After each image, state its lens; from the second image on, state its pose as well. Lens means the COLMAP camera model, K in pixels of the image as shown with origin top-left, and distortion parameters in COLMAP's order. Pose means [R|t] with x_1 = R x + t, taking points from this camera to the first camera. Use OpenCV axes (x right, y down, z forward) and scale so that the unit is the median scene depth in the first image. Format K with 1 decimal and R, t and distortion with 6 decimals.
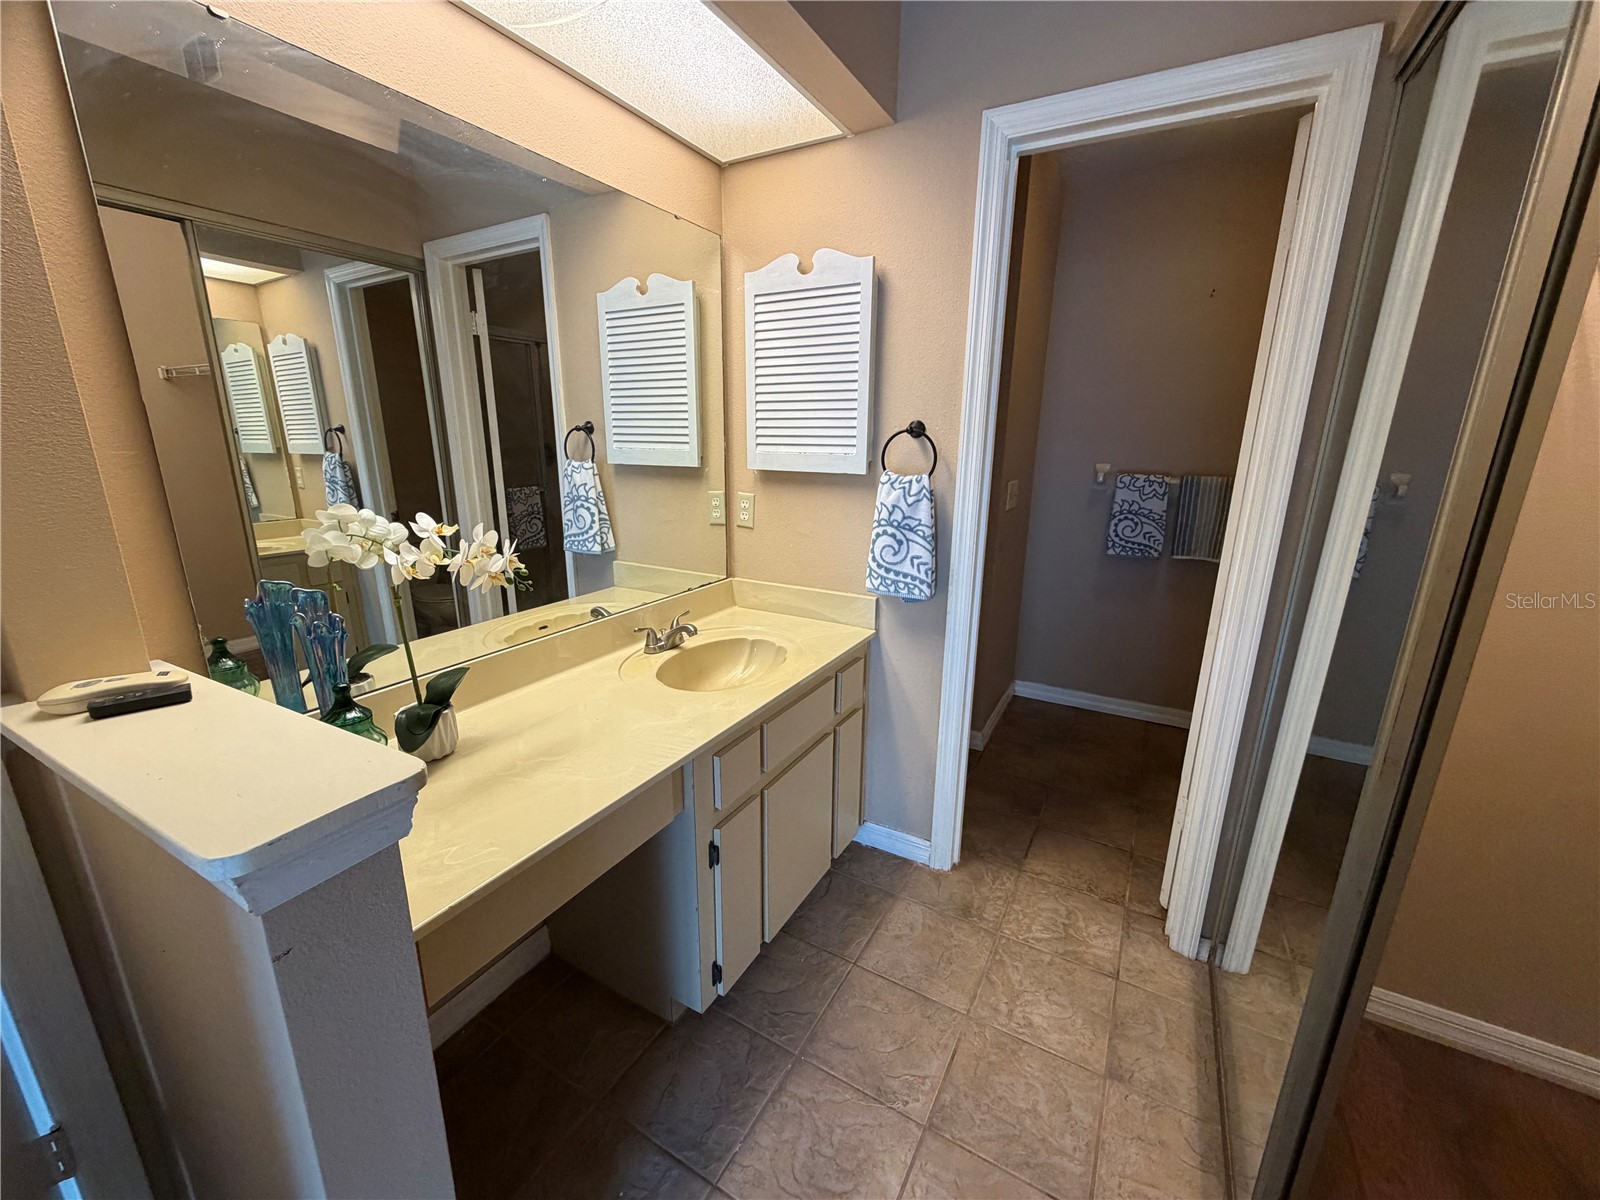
lens RADIAL K [[641.5, 0, 796.6], [0, 641.5, 601.4], [0, 0, 1]] dist [-0.000281, -0.000002]
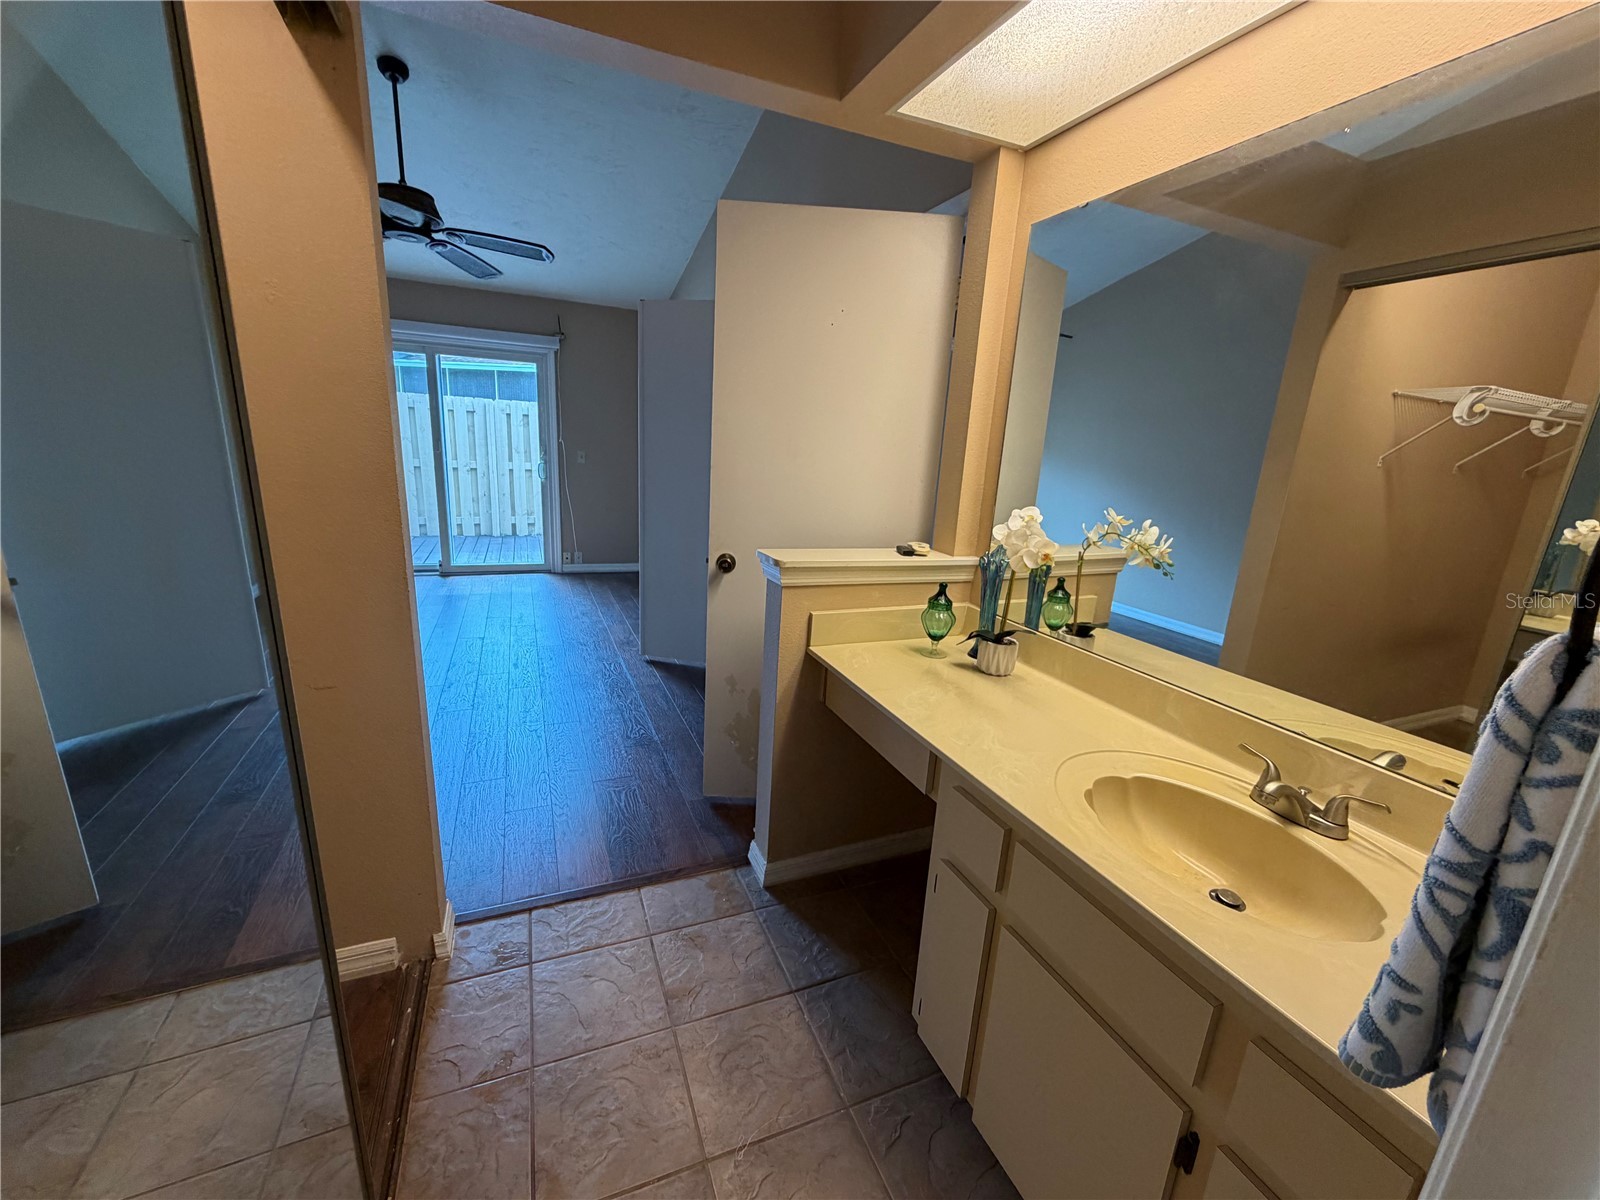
lens RADIAL K [[641.5, 0, 796.6], [0, 641.5, 601.4], [0, 0, 1]] dist [-0.000281, -0.000002]
pose [[-0.606471, 0.152508, -0.780342, 0.729915], [-0.260486, 0.889159, 0.376222, -0.299539], [0.751226, 0.431436, -0.499523, 1.215431]]
